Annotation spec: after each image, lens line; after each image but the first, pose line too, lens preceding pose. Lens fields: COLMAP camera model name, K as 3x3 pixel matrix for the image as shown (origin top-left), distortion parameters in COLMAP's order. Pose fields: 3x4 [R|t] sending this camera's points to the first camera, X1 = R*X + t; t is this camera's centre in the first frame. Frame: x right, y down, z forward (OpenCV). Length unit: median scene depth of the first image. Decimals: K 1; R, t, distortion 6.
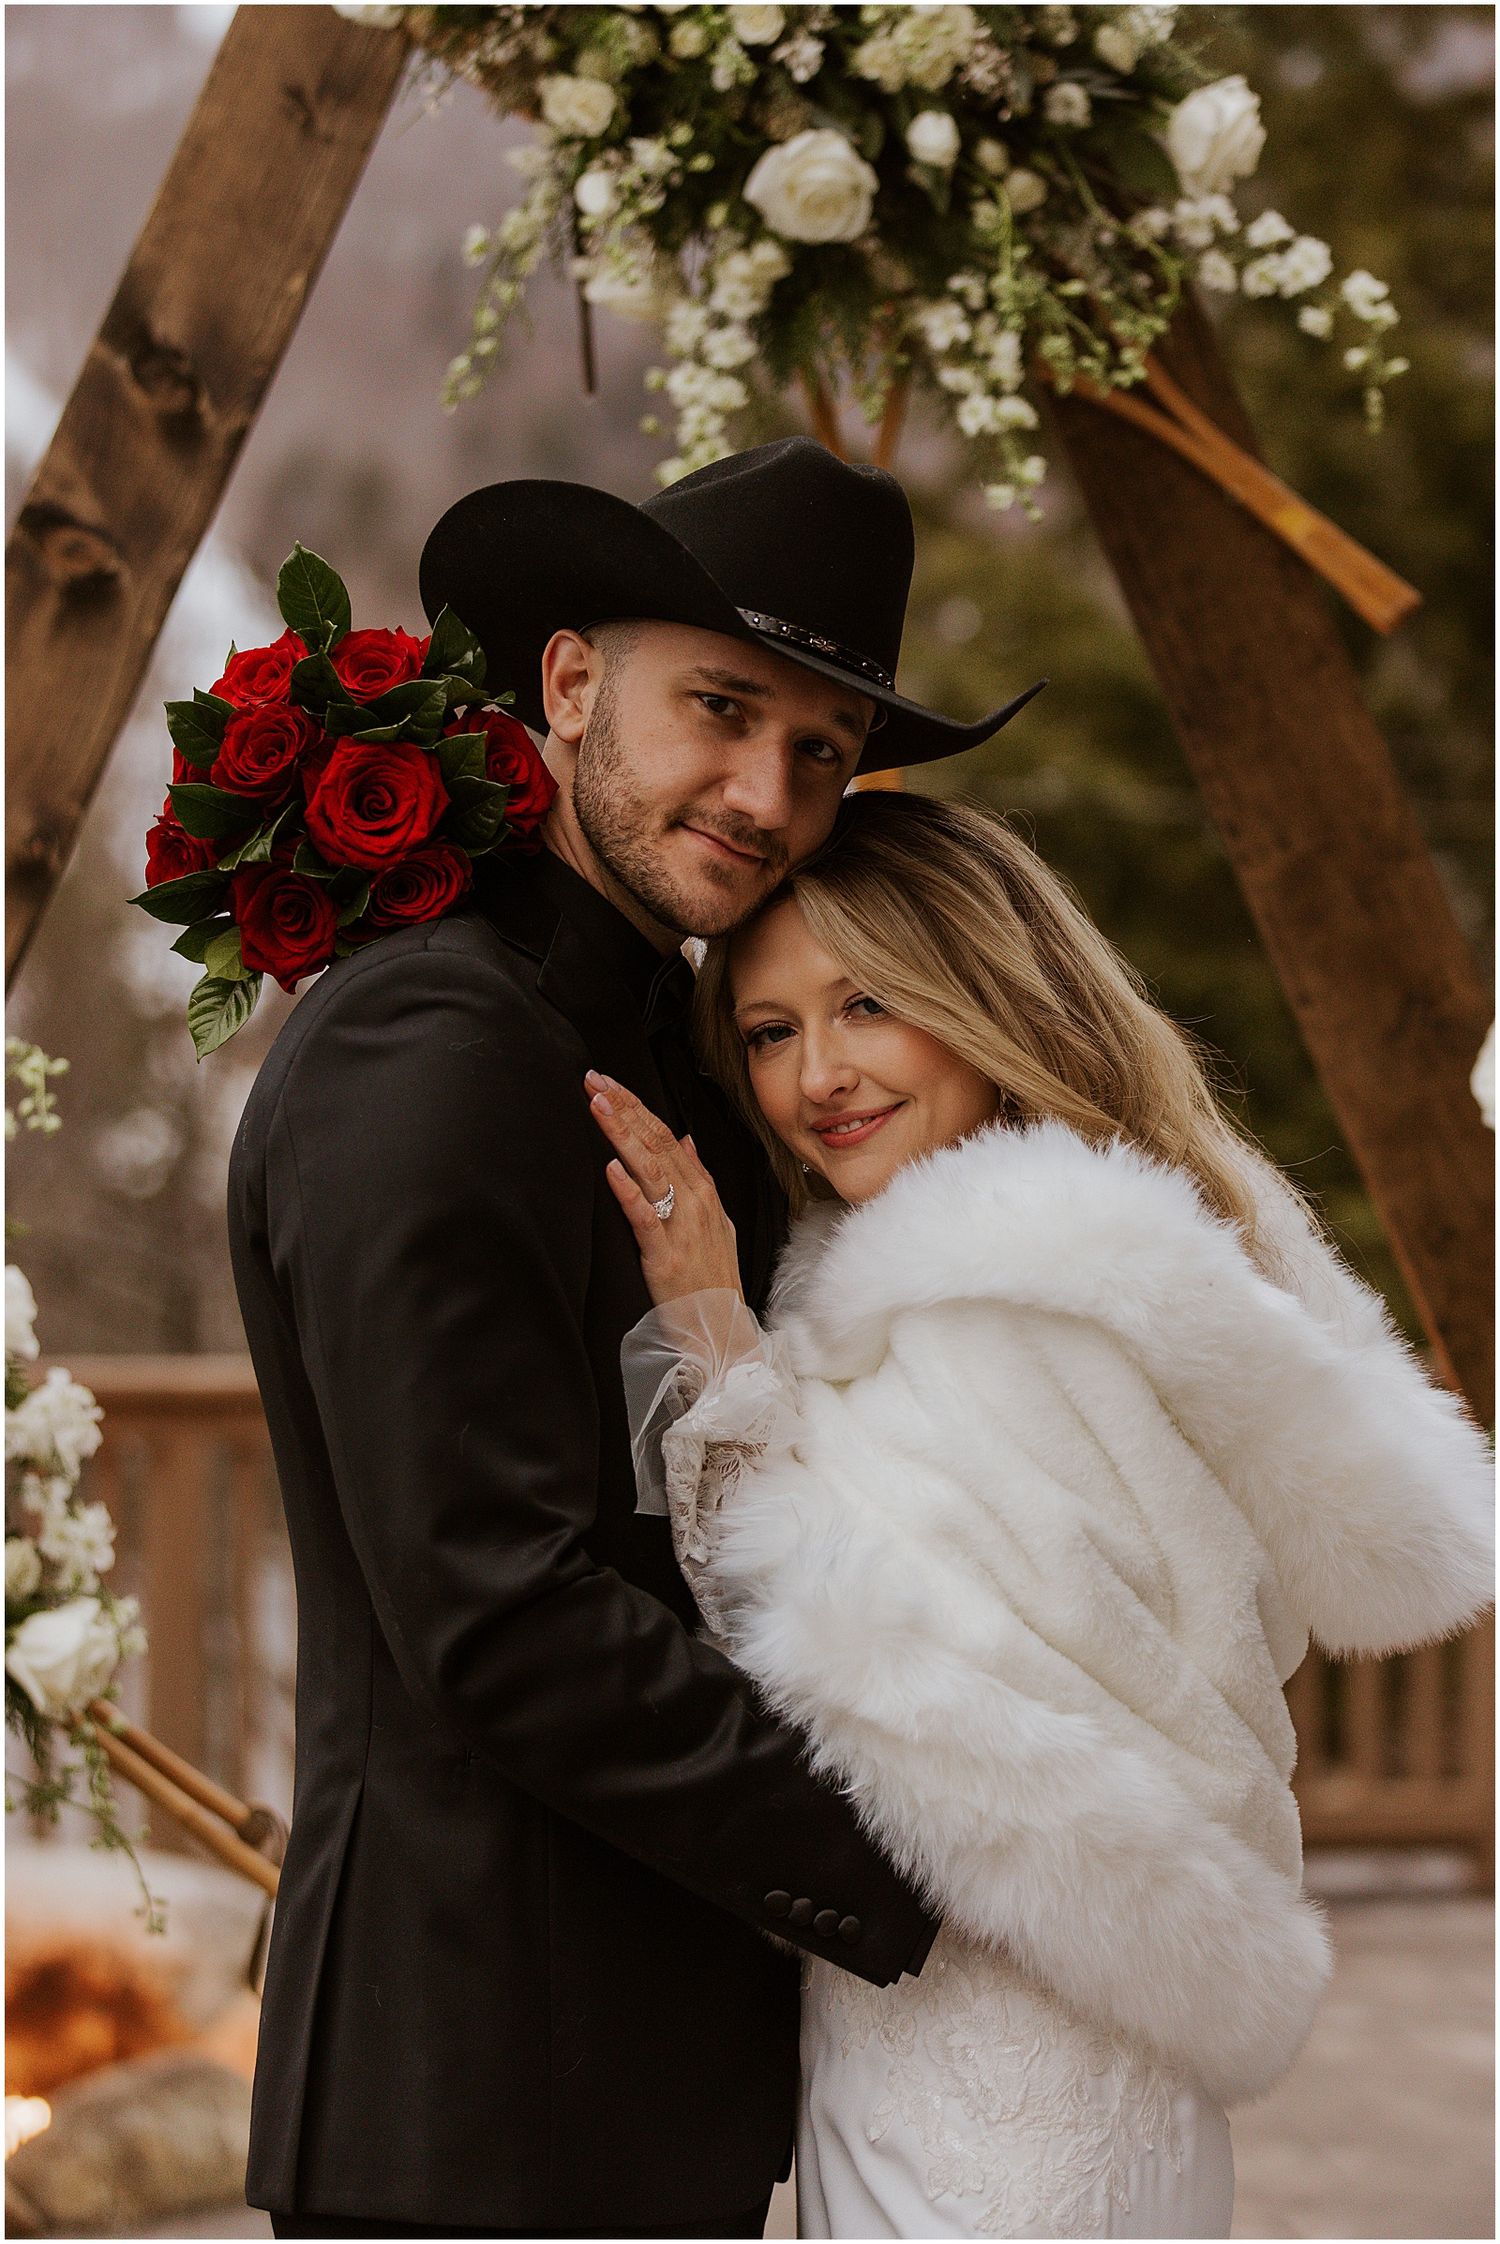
lens RADIAL K [[5786.1, 0, 750.2], [0, 5786.1, 1126.4], [0, 0, 1]] dist [-0.465781, 0.000000]
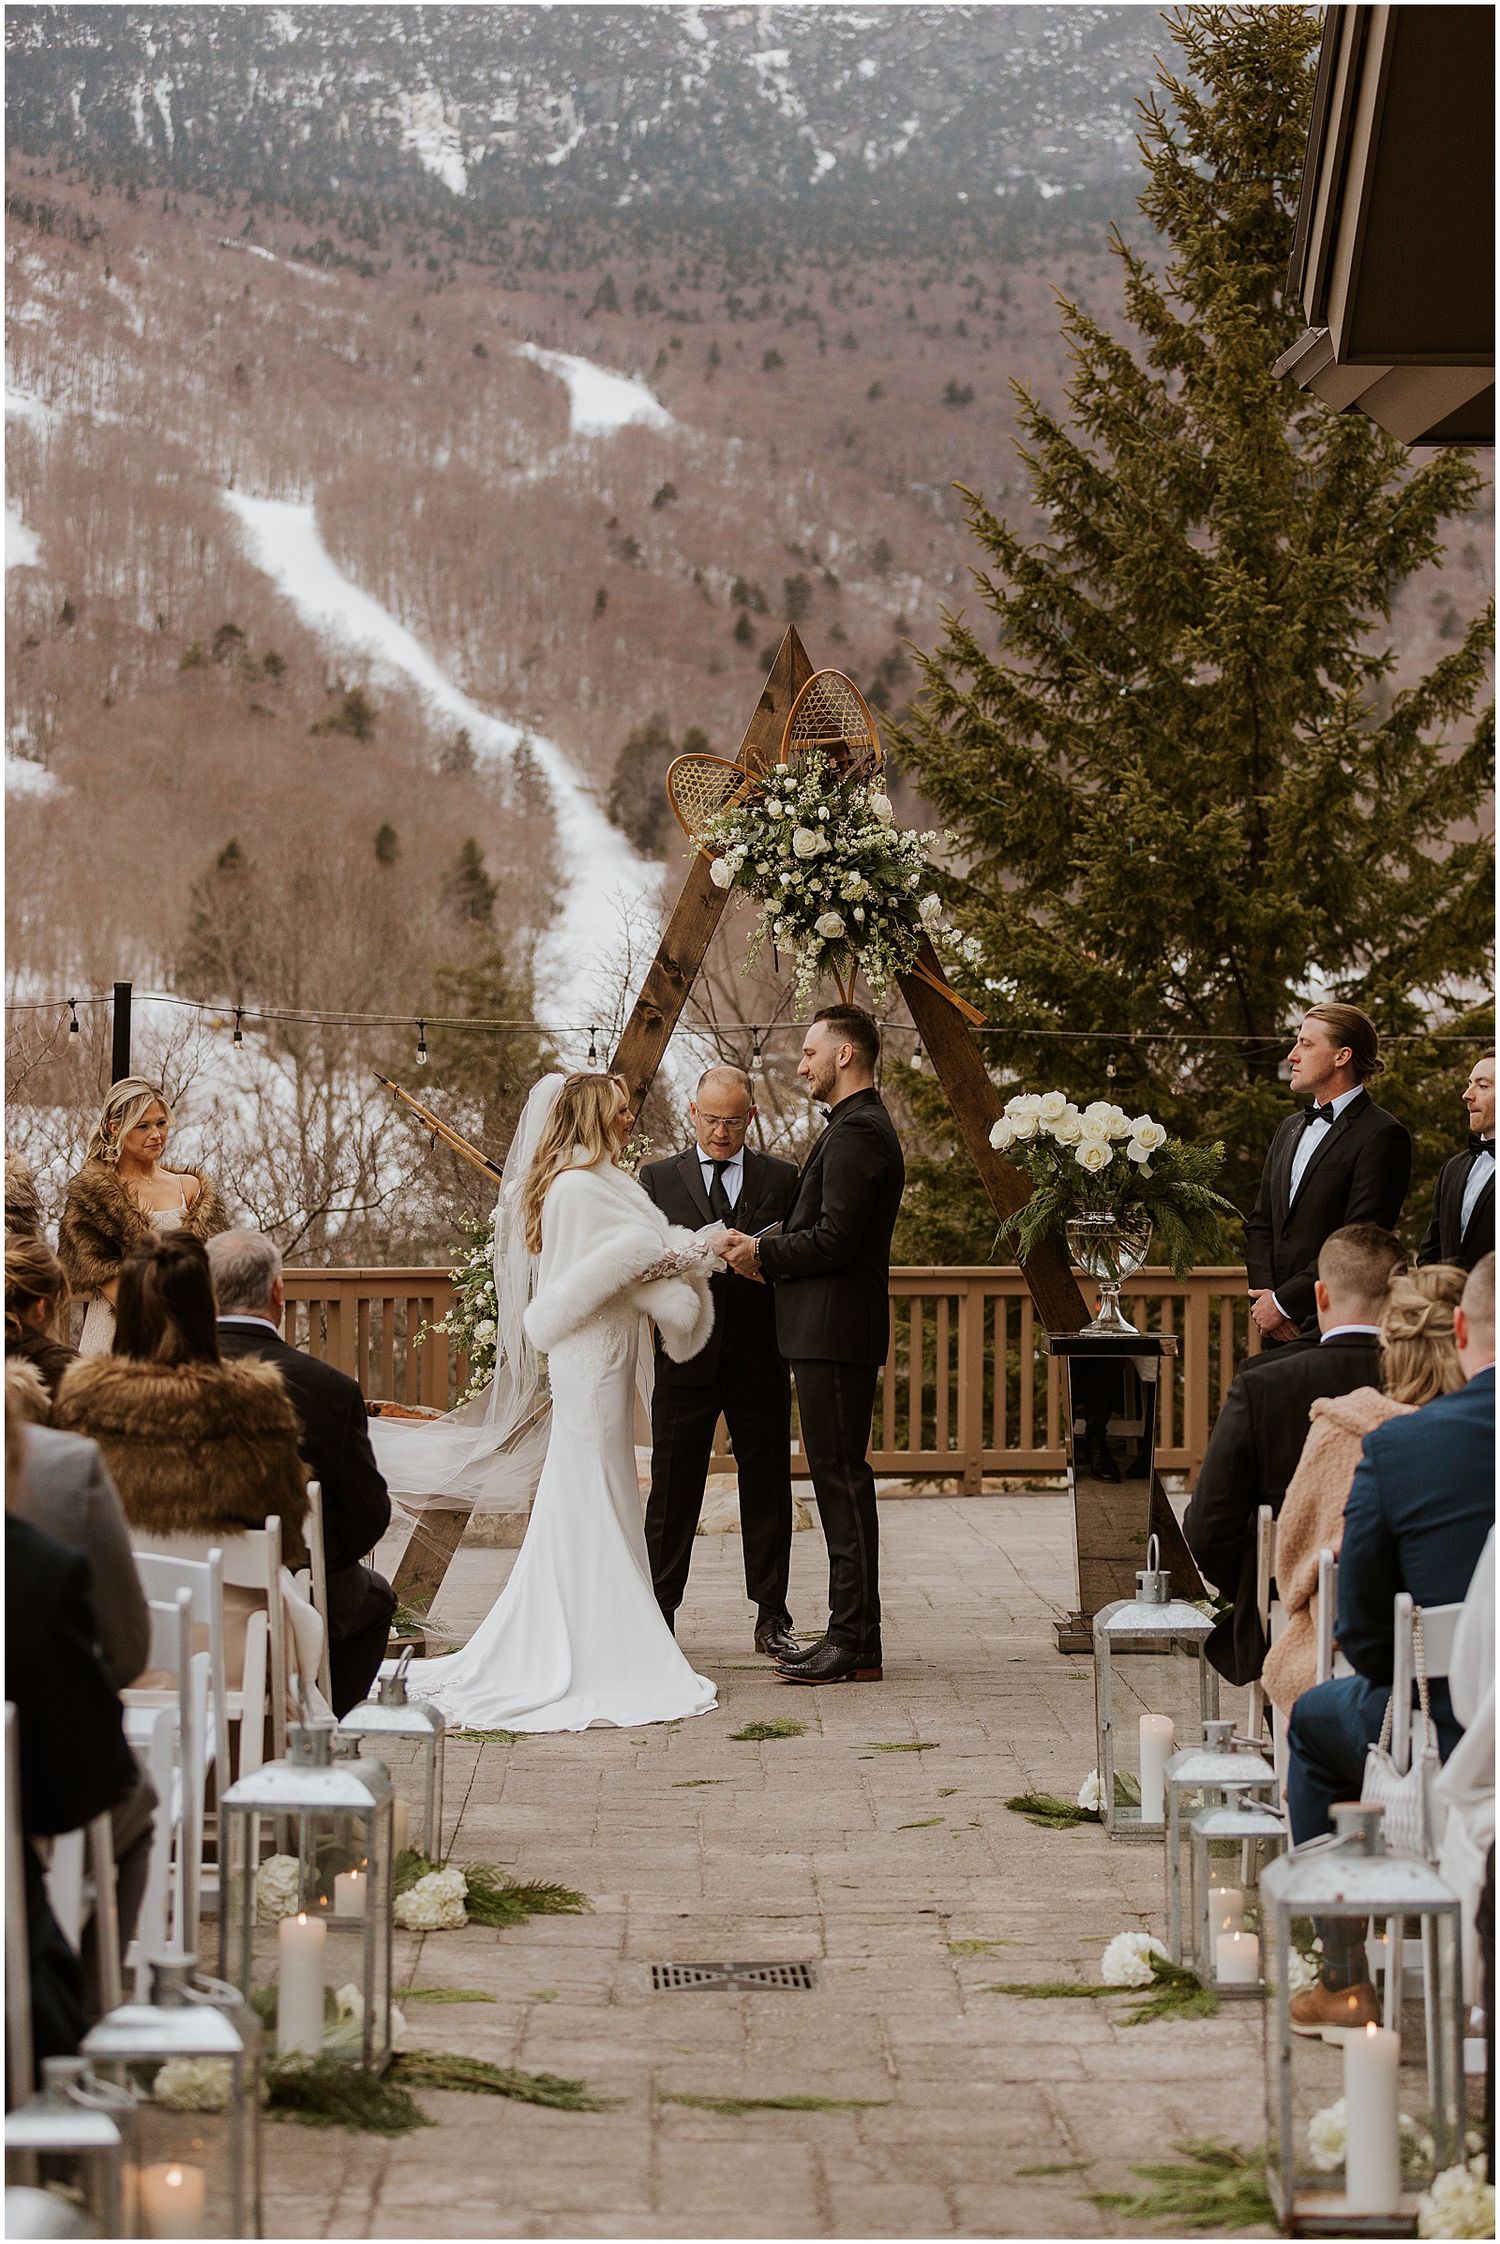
lens RADIAL K [[4464.0, 0, 736.5], [0, 4464.0, 1126.4], [0, 0, 1]] dist [0.080077, 0.000000]
pose [[0.998169, -0.008545, -0.059878, 0.133411], [0.008828, 0.999951, 0.004464, -0.034618], [0.059837, -0.004984, 0.998196, -2.187813]]
